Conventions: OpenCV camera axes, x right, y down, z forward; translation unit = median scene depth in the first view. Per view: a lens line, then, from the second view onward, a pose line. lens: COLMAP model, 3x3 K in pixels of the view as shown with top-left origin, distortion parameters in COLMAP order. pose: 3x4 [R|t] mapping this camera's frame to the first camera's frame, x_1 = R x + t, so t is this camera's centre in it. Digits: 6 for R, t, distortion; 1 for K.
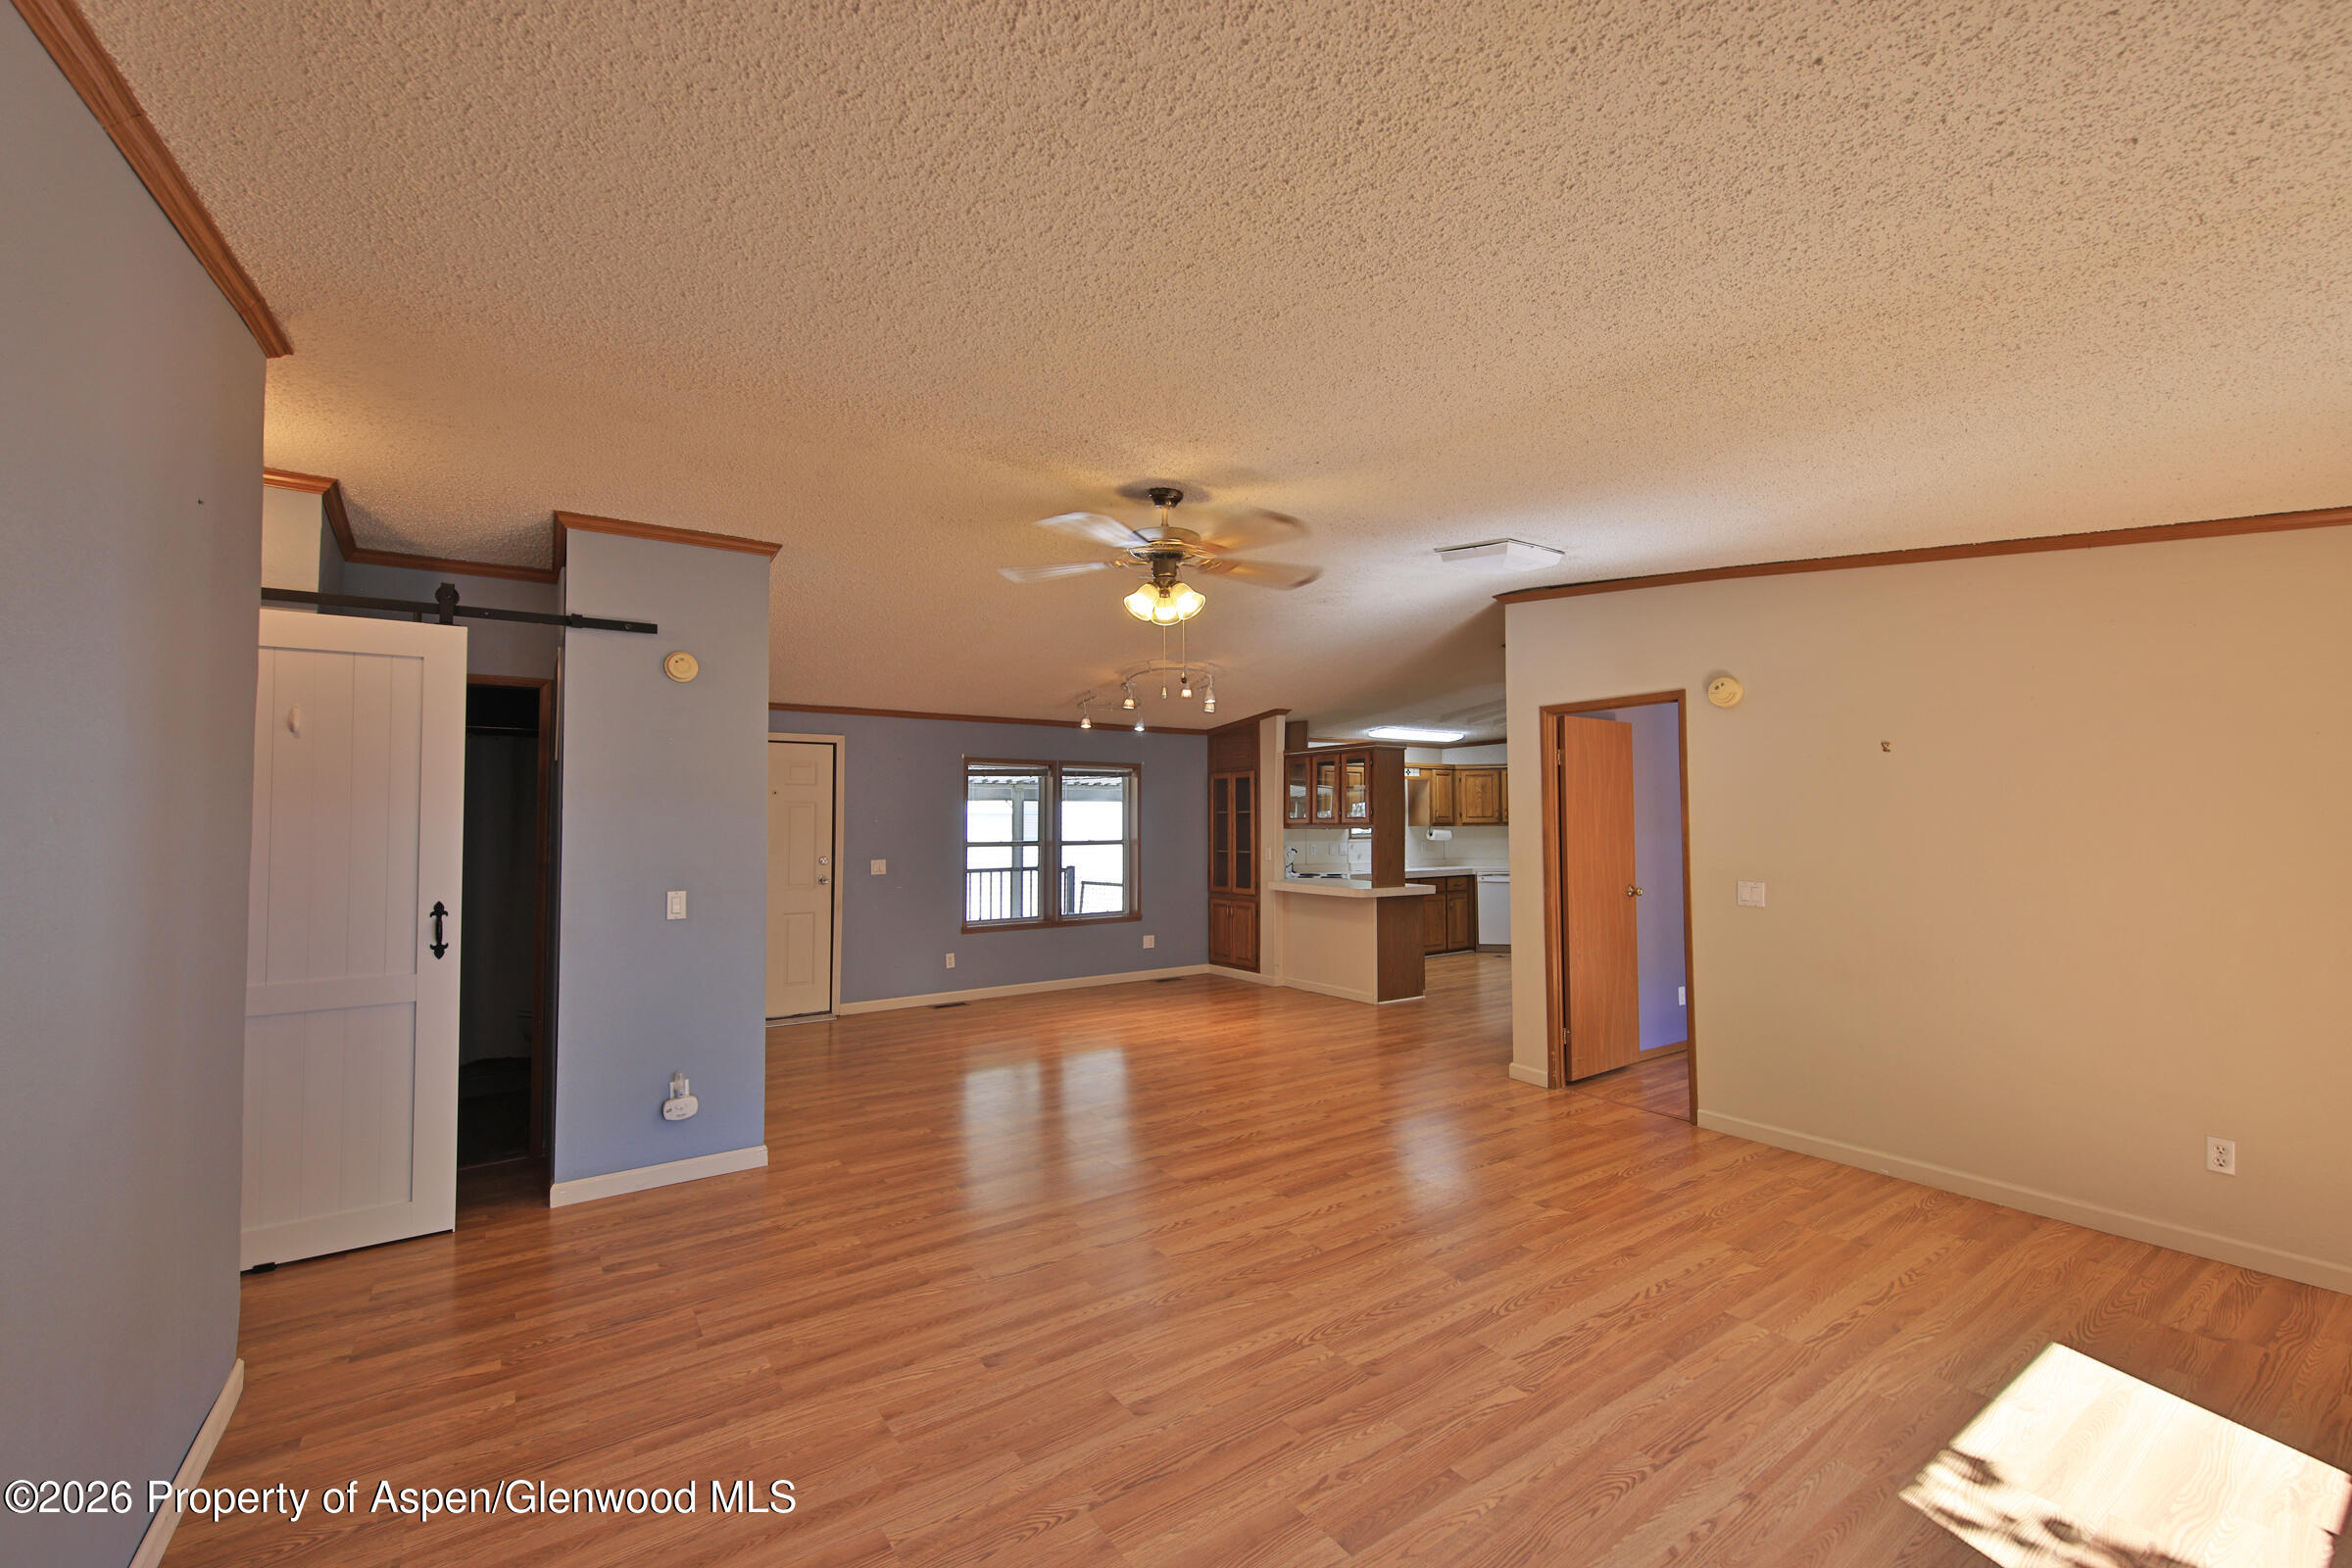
lens RADIAL K [[984.5, 0, 1186.0], [0, 984.5, 787.8], [0, 0, 1]] dist [0.009681, -0.000820]
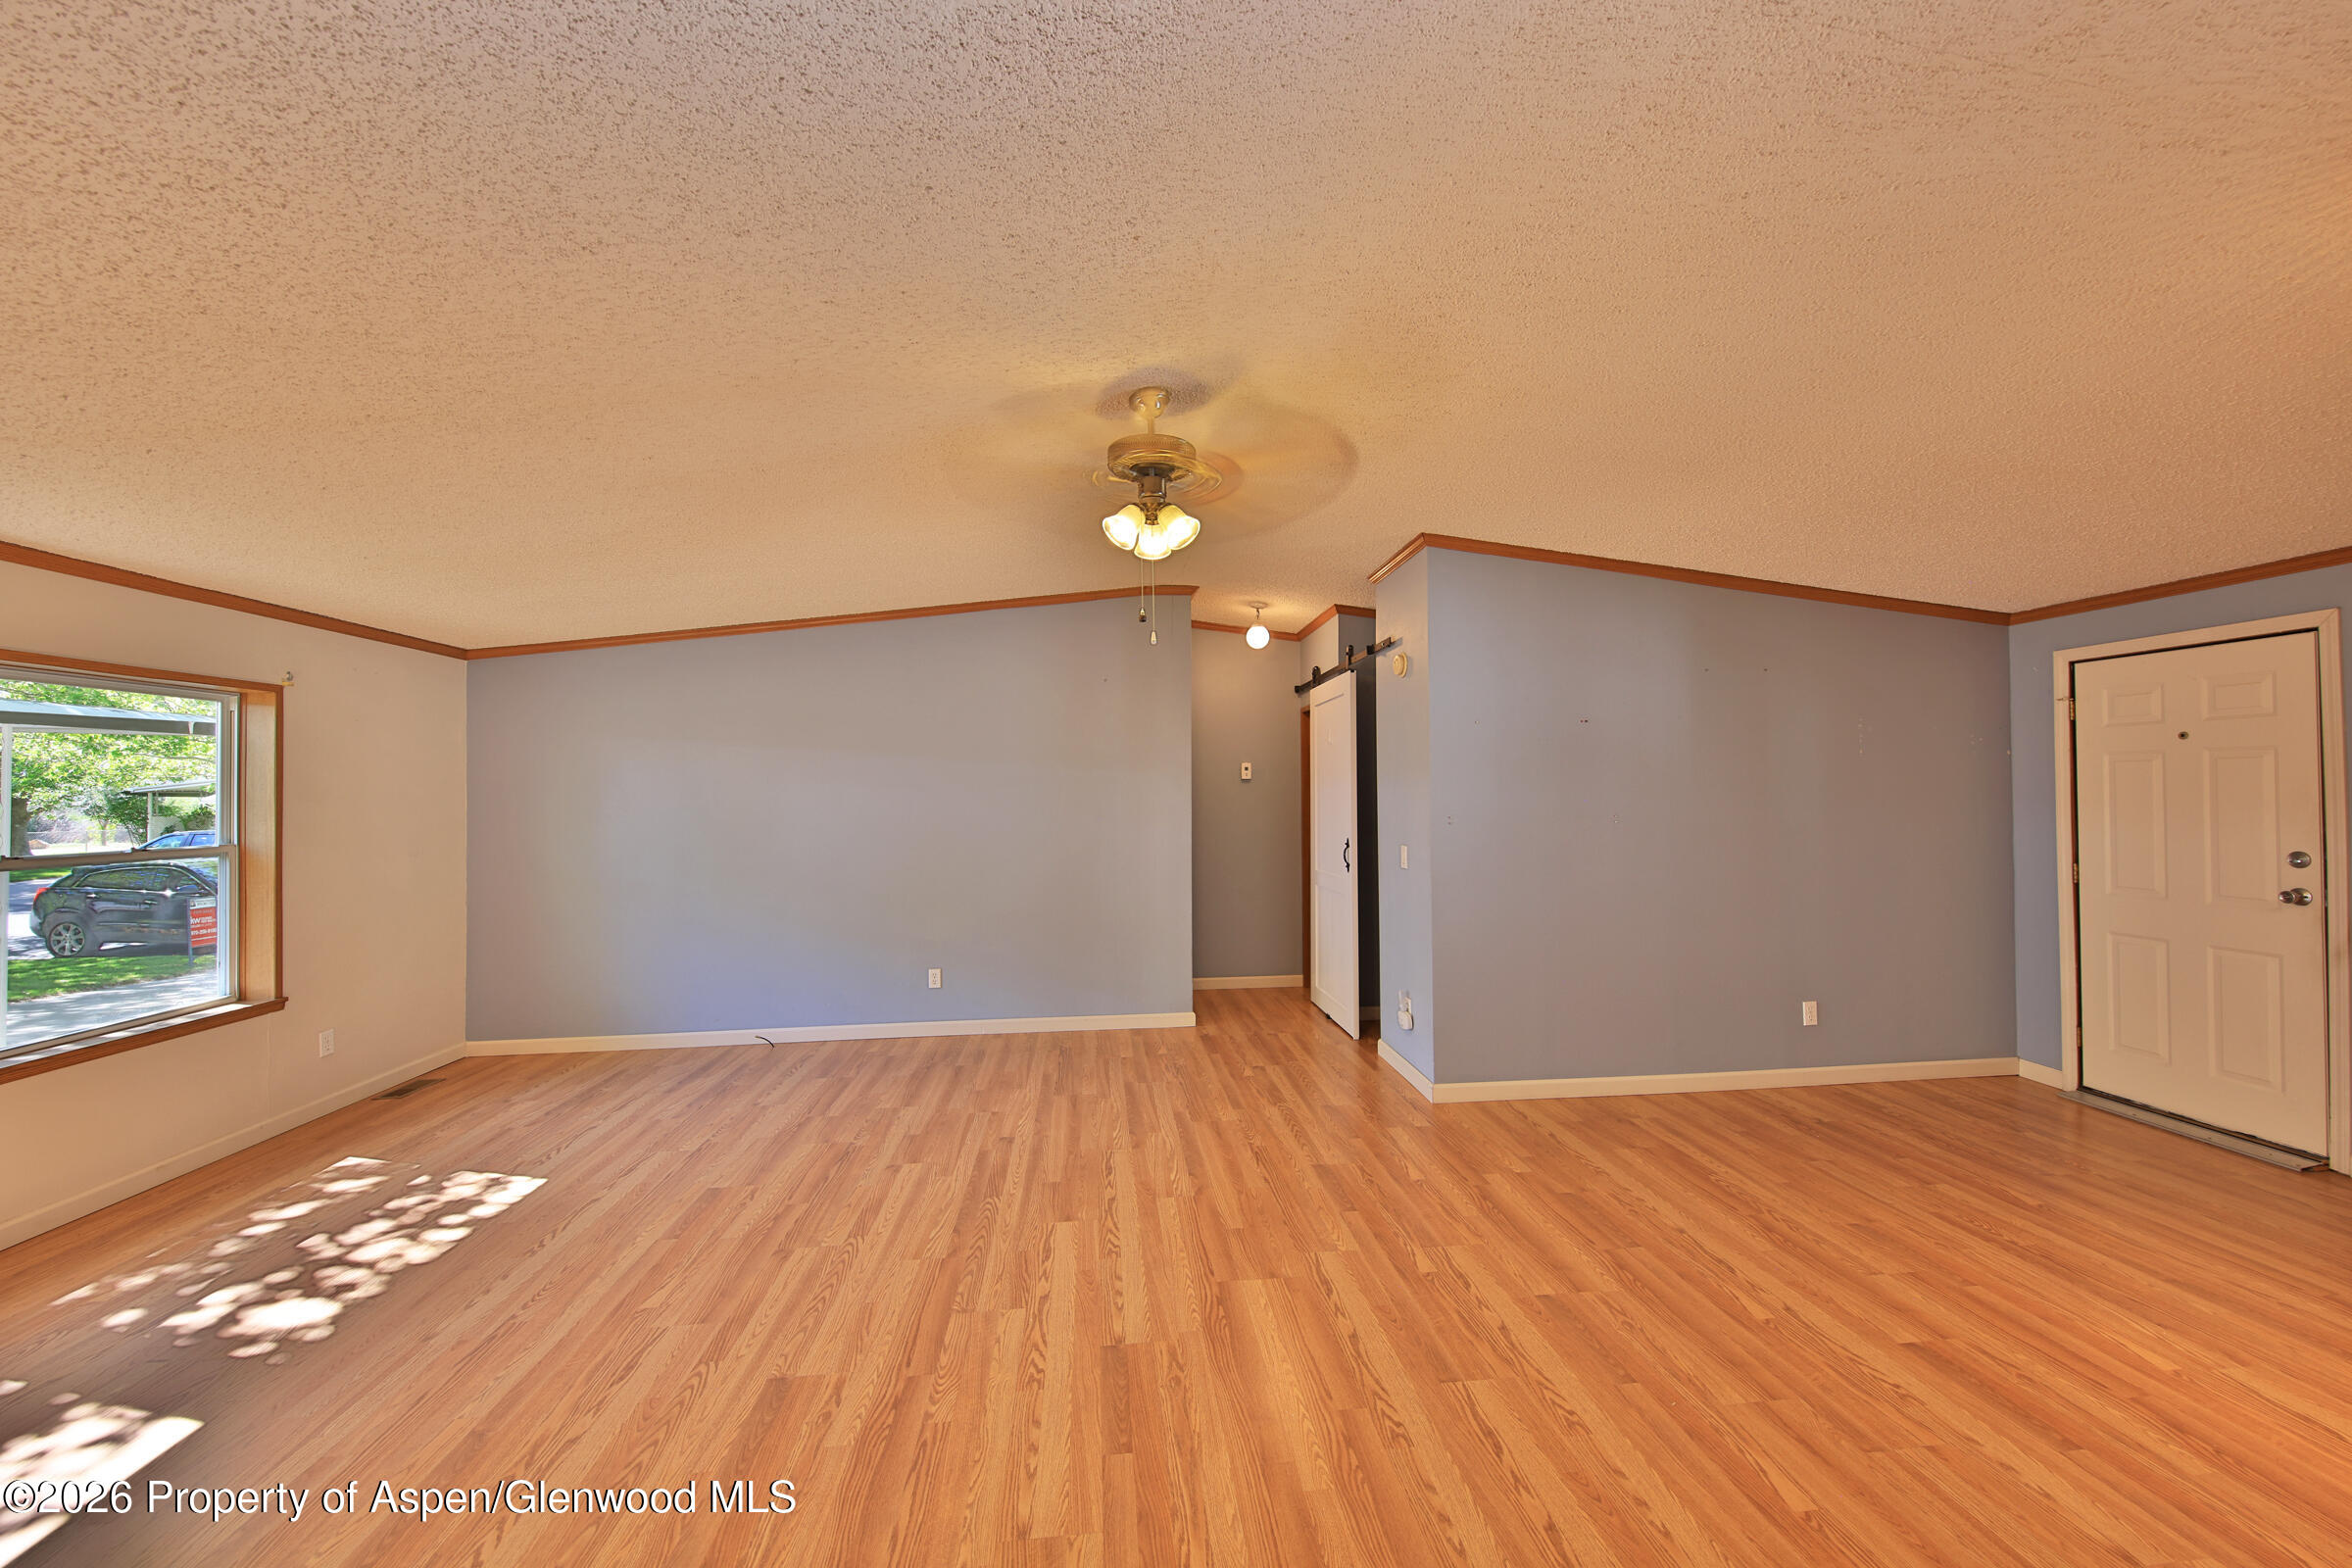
lens RADIAL K [[858.0, 0, 1167.1], [0, 858.0, 770.2], [0, 0, 1]] dist [0.000828, -0.000523]
pose [[-0.502947, -0.021395, -0.864052, 0.644223], [0.034836, 0.998380, -0.044998, 0.055707], [0.863615, -0.052731, -0.501387, 1.462676]]
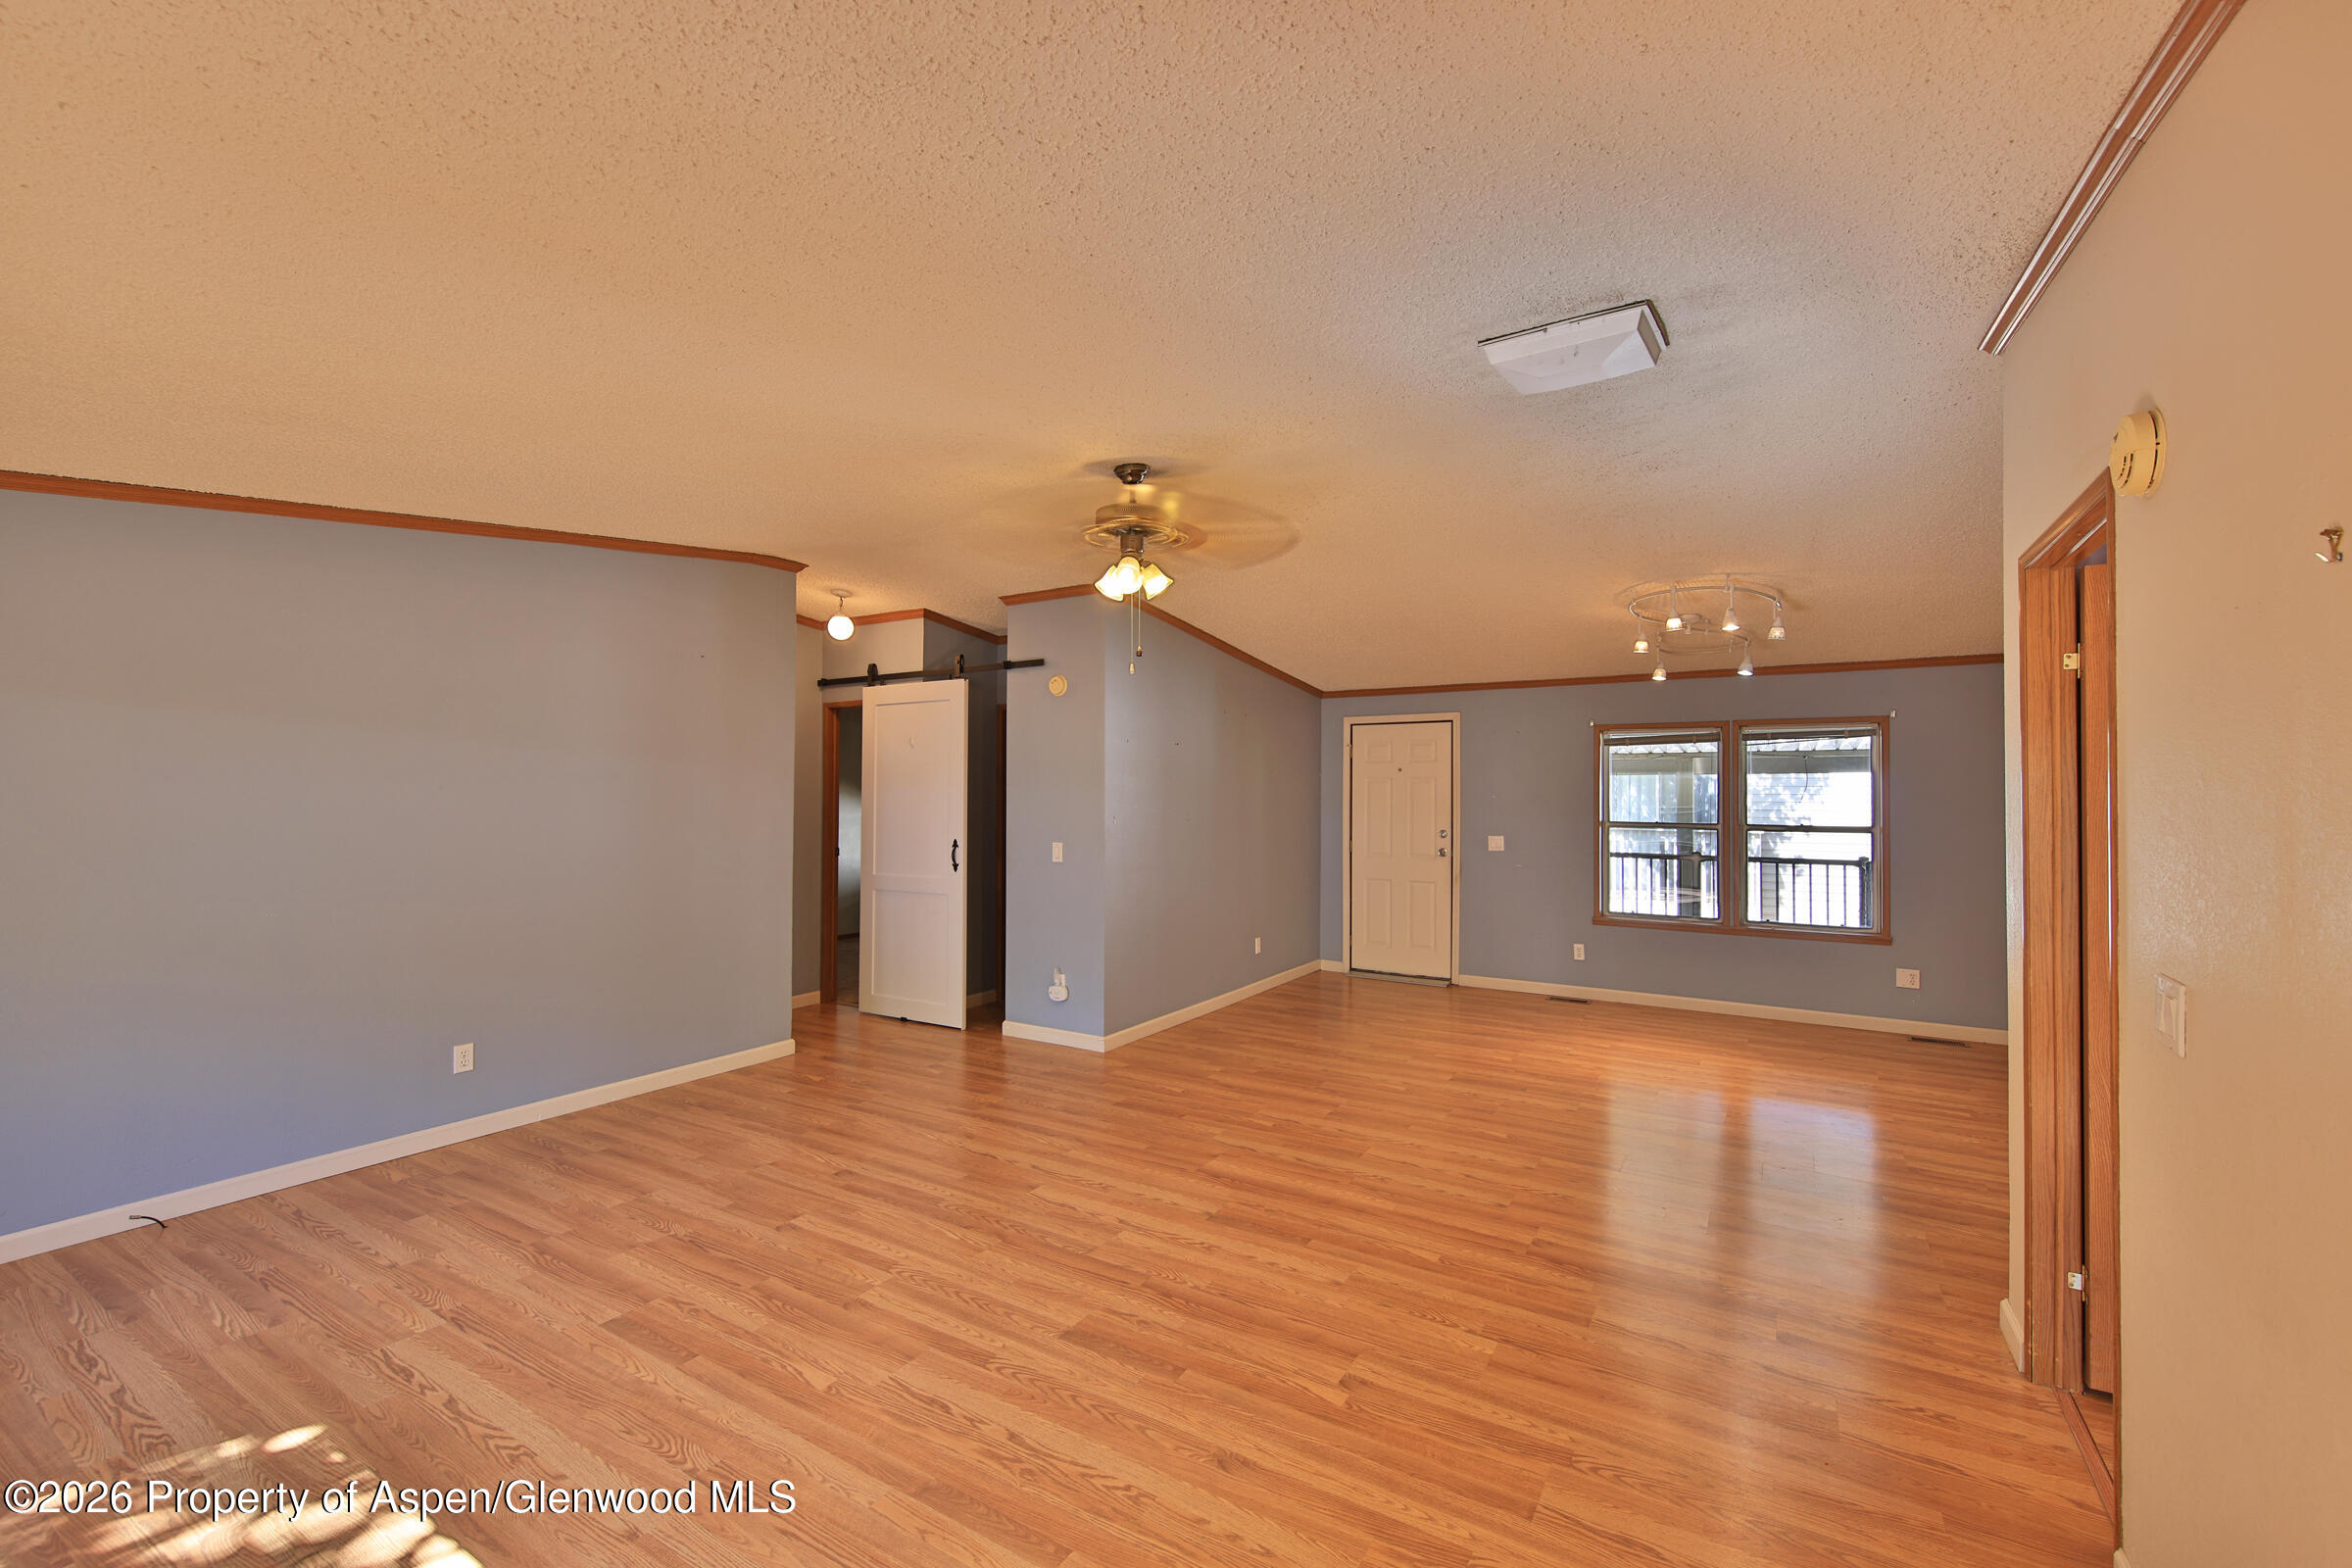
lens RADIAL K [[984.5, 0, 1178.4], [0, 984.5, 786.3], [0, 0, 1]] dist [0.009681, -0.000820]
pose [[0.382406, -0.003802, -0.923986, 0.991471], [0.024132, 0.999692, 0.005874, 0.021261], [0.923679, -0.024544, 0.382380, 0.699818]]
